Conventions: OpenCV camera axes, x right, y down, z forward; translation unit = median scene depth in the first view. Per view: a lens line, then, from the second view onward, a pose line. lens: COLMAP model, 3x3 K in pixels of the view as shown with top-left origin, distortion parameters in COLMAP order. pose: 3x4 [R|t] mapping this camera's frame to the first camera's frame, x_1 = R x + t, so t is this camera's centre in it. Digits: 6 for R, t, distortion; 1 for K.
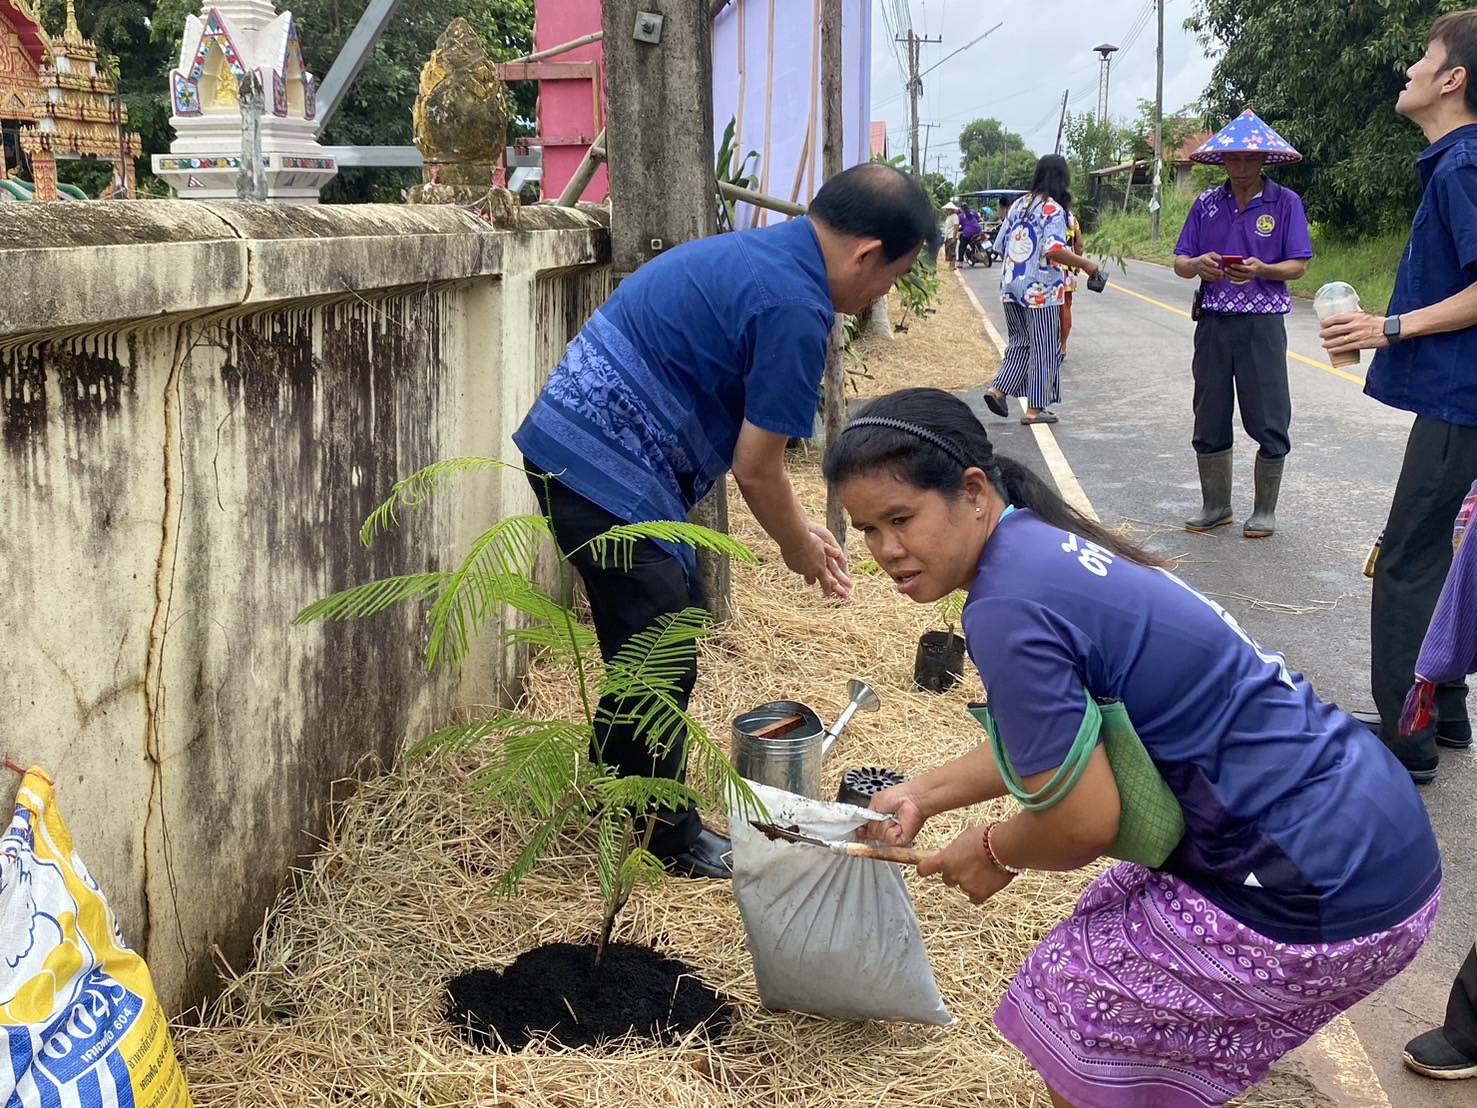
lens RADIAL K [[1518.3, 0, 754.2], [0, 1518.3, 551.9], [0, 0, 1]] dist [0.031430, 0.000000]
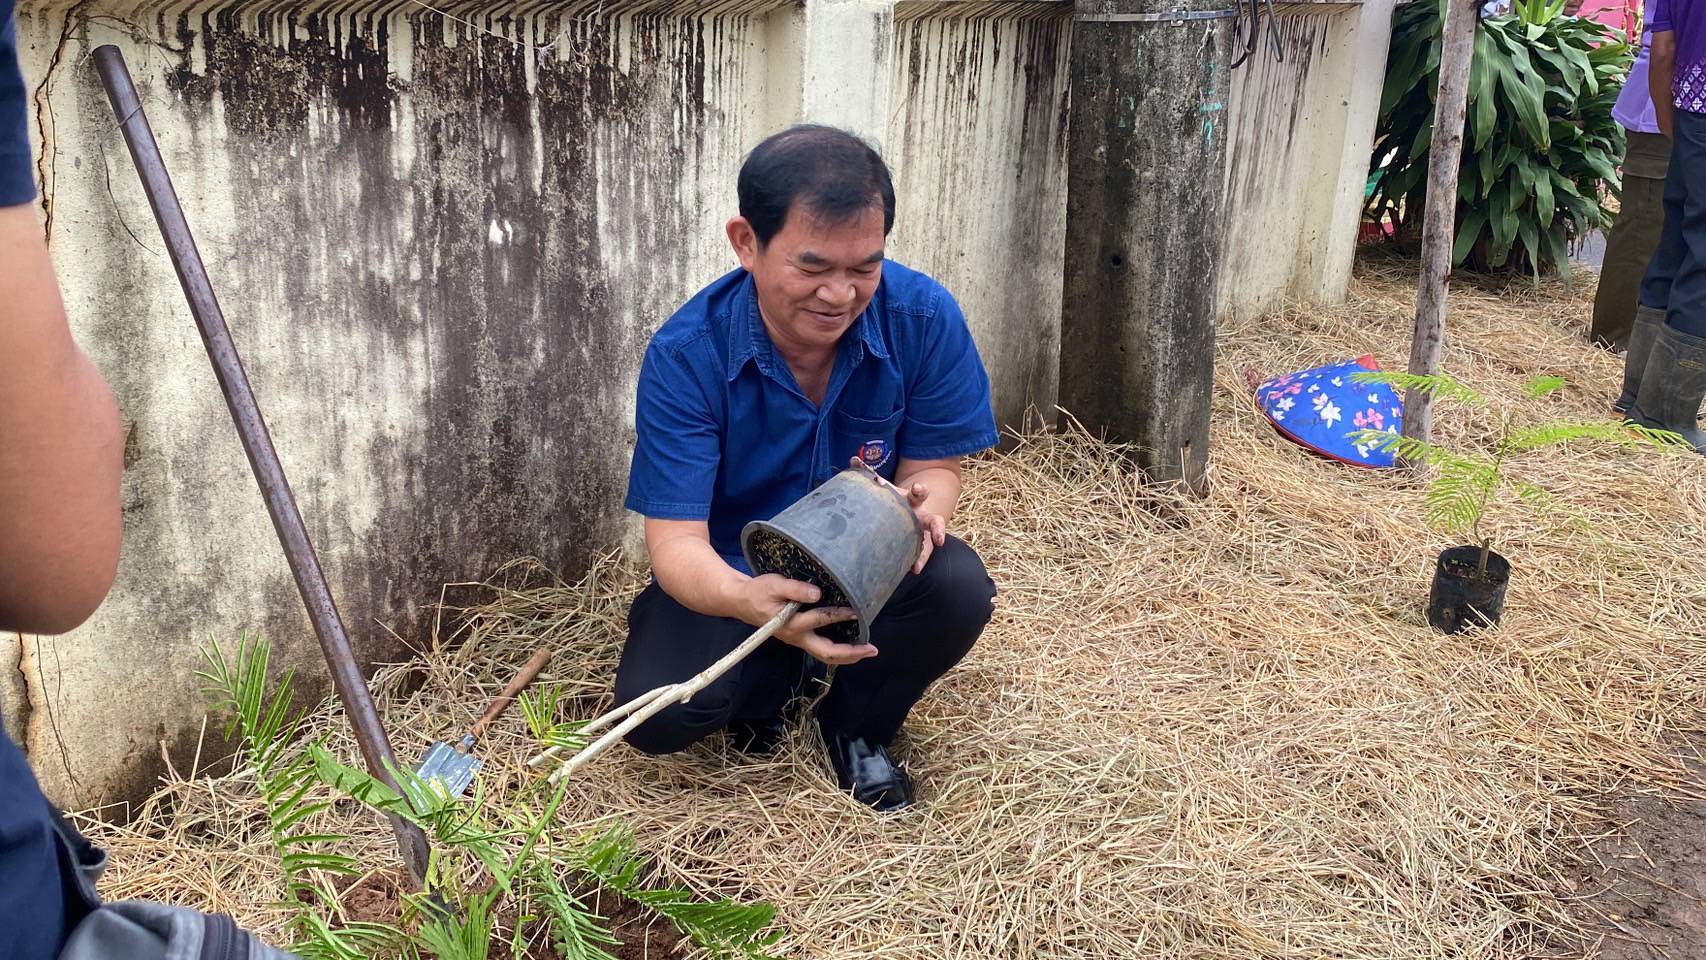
lens RADIAL K [[1493.0, 0, 852.6], [0, 1493.0, 469.0], [0, 0, 1]] dist [0.019512, -0.031083]
pose [[0.853633, 0.171929, -0.491681, 0.345557], [-0.129789, 0.984389, 0.118883, -0.046887], [0.504445, -0.037668, 0.862622, 0.410878]]
